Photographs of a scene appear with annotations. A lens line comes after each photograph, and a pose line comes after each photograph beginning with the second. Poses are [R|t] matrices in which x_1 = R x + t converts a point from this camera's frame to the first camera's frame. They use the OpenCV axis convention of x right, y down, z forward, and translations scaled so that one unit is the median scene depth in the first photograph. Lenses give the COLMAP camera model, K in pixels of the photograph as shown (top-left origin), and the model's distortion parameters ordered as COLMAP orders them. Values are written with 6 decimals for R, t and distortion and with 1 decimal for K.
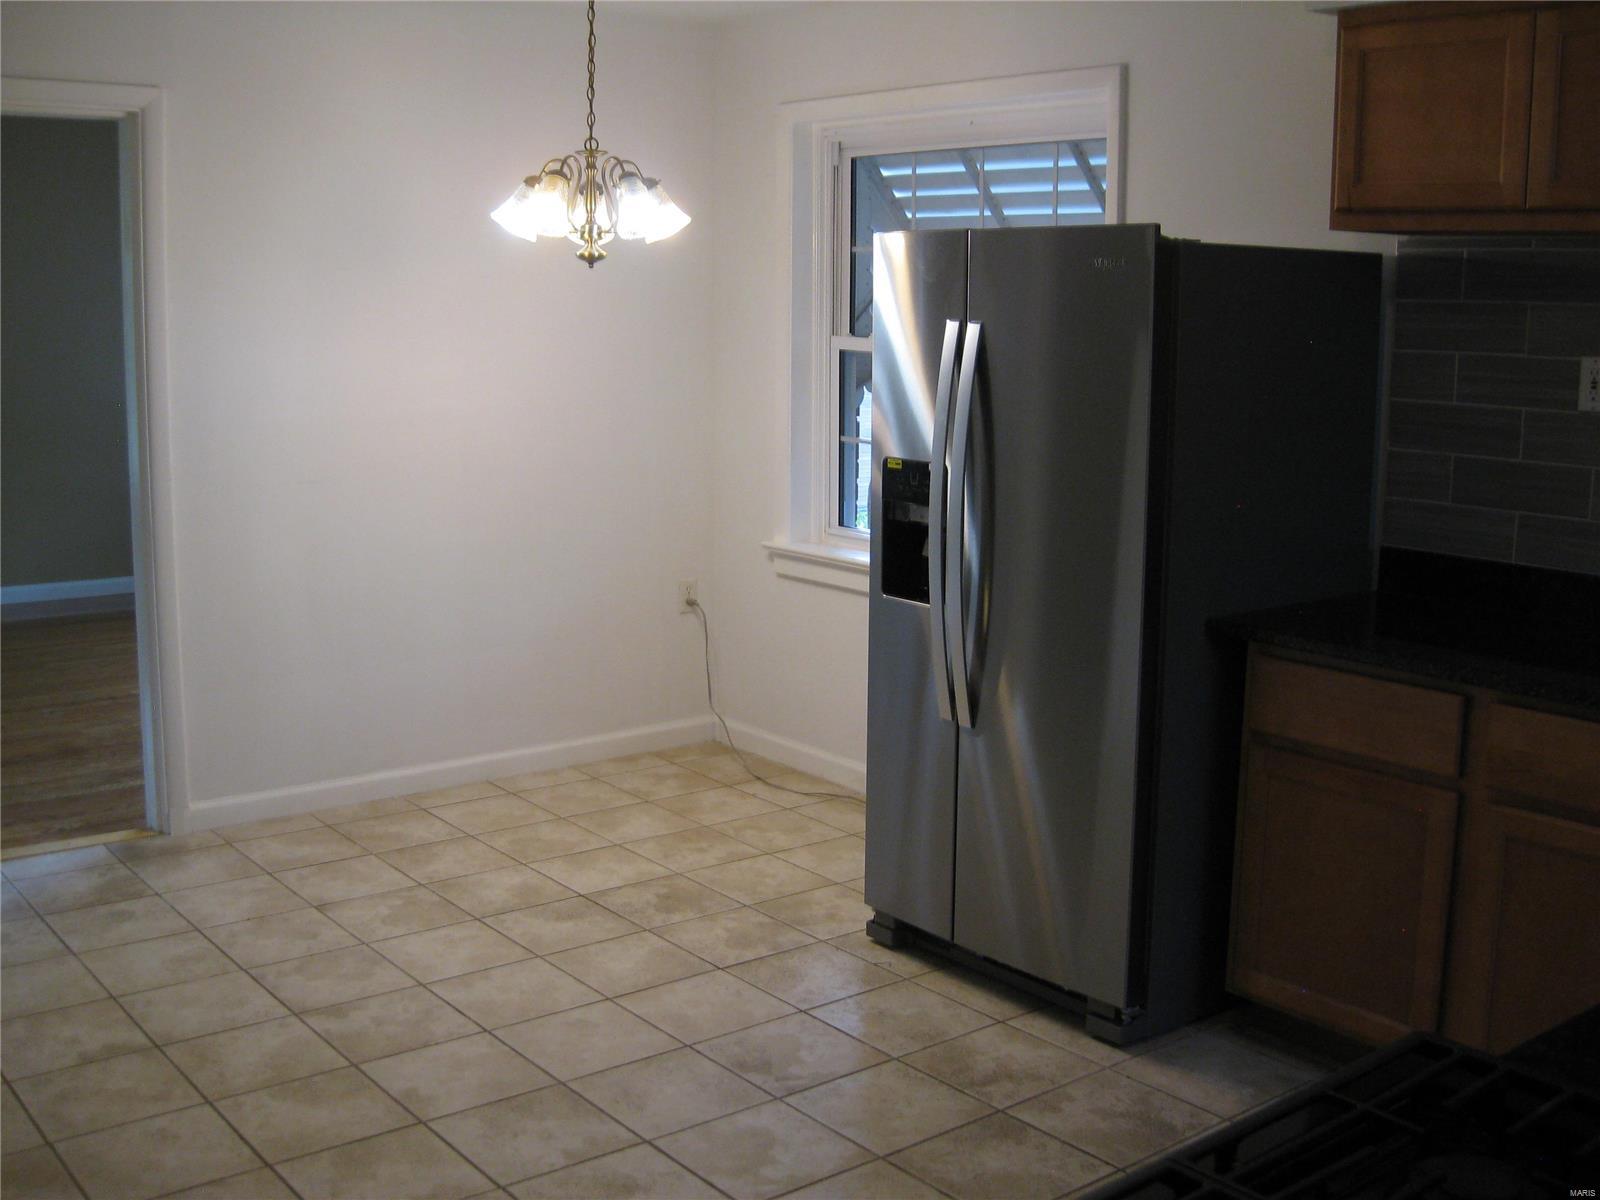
lens RADIAL K [[1727.5, 0, 800.0], [0, 1727.5, 600.0], [0, 0, 1]] dist [-0.159586, 0.003974]
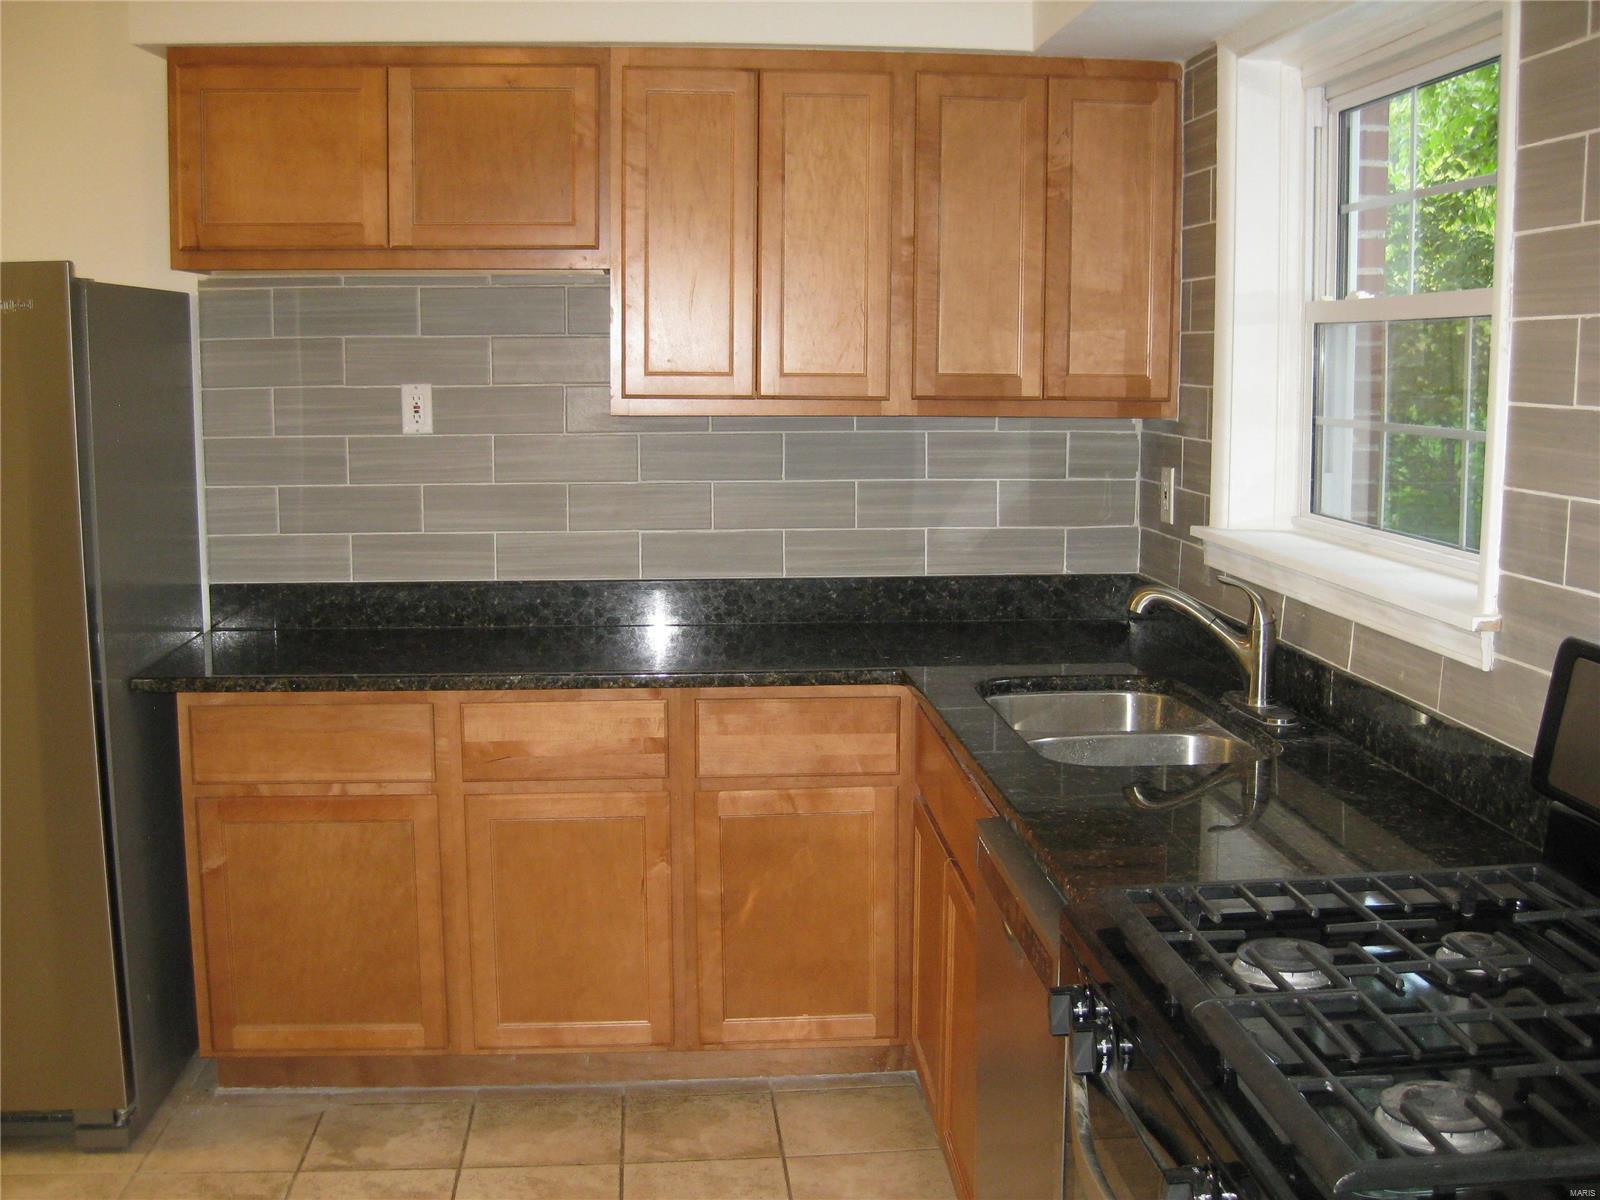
lens RADIAL K [[1727.5, 0, 800.0], [0, 1727.5, 600.0], [0, 0, 1]] dist [-0.159586, 0.003974]
pose [[0.546674, -0.125897, 0.827827, -0.328201], [0.144836, 0.987948, 0.054602, -0.030358], [-0.824724, 0.090050, 0.558320, 0.175084]]
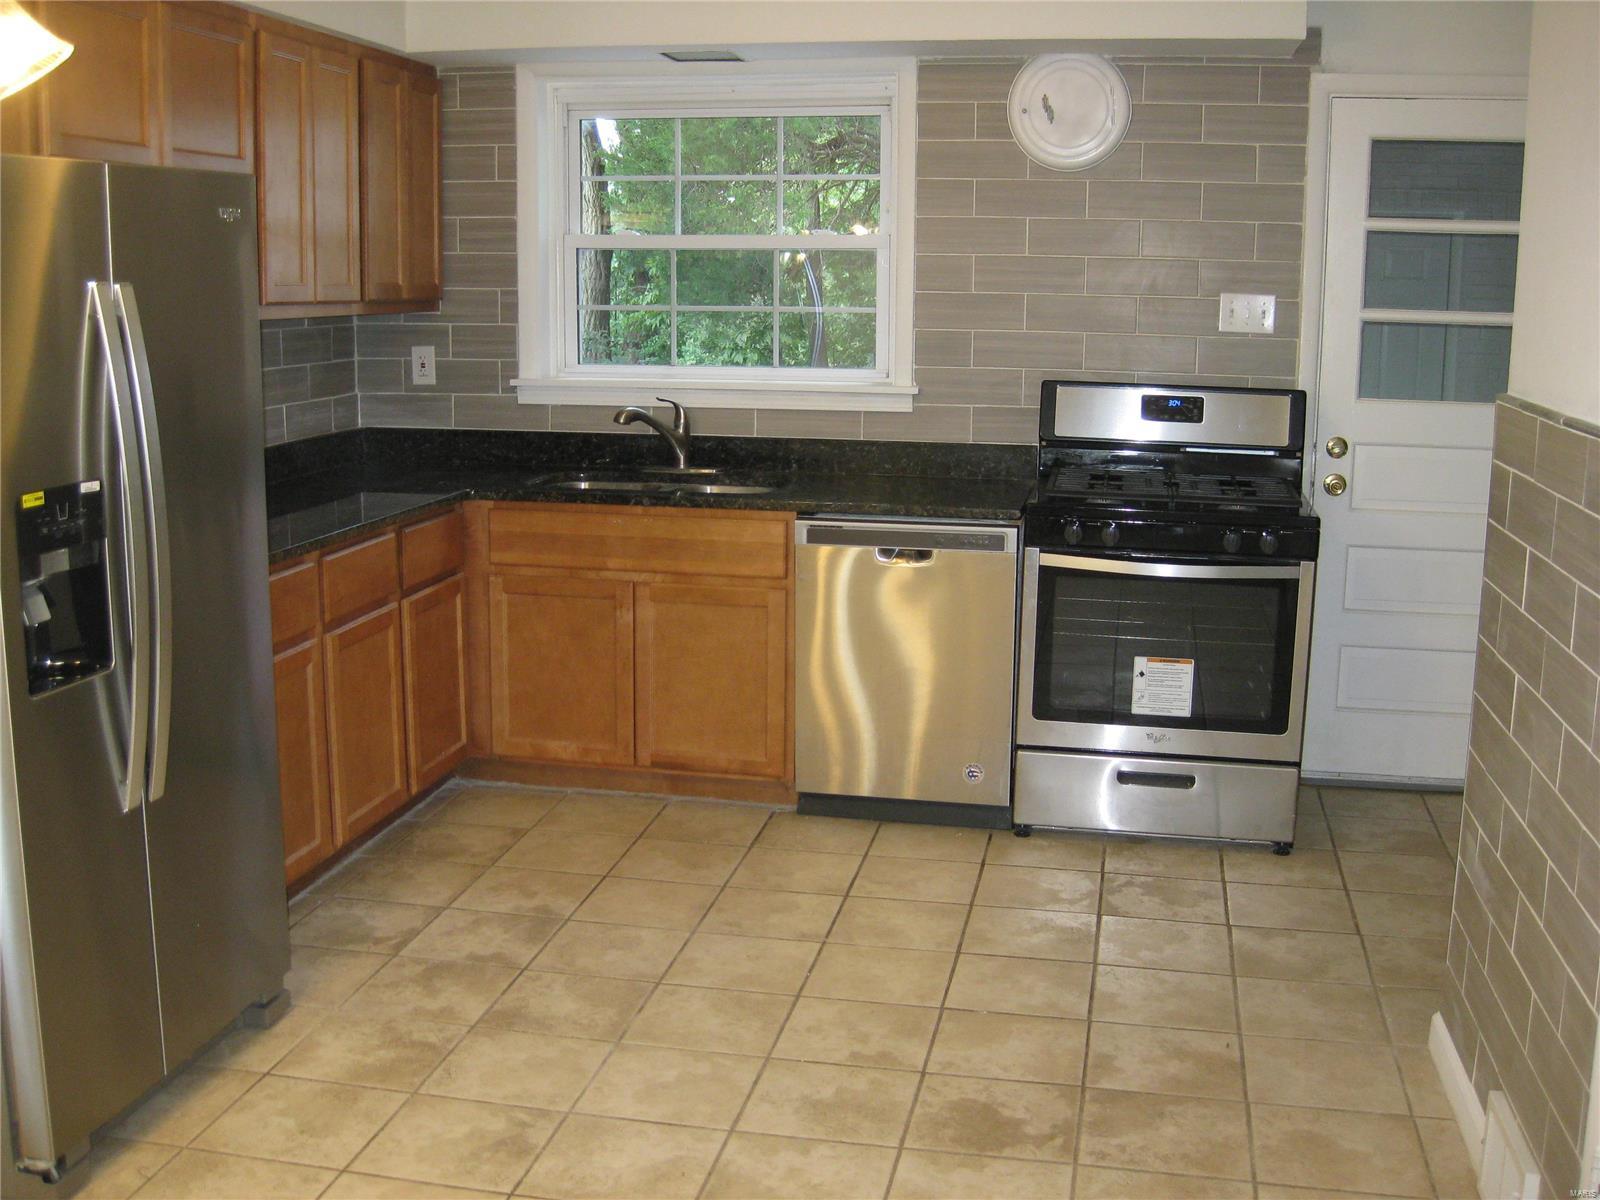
lens RADIAL K [[1727.5, 0, 800.0], [0, 1727.5, 600.0], [0, 0, 1]] dist [-0.159586, 0.003974]
pose [[-0.652655, -0.153881, 0.741864, -0.708729], [0.112367, 0.948670, 0.295632, -0.223304], [-0.749277, 0.276307, -0.601863, 1.326948]]
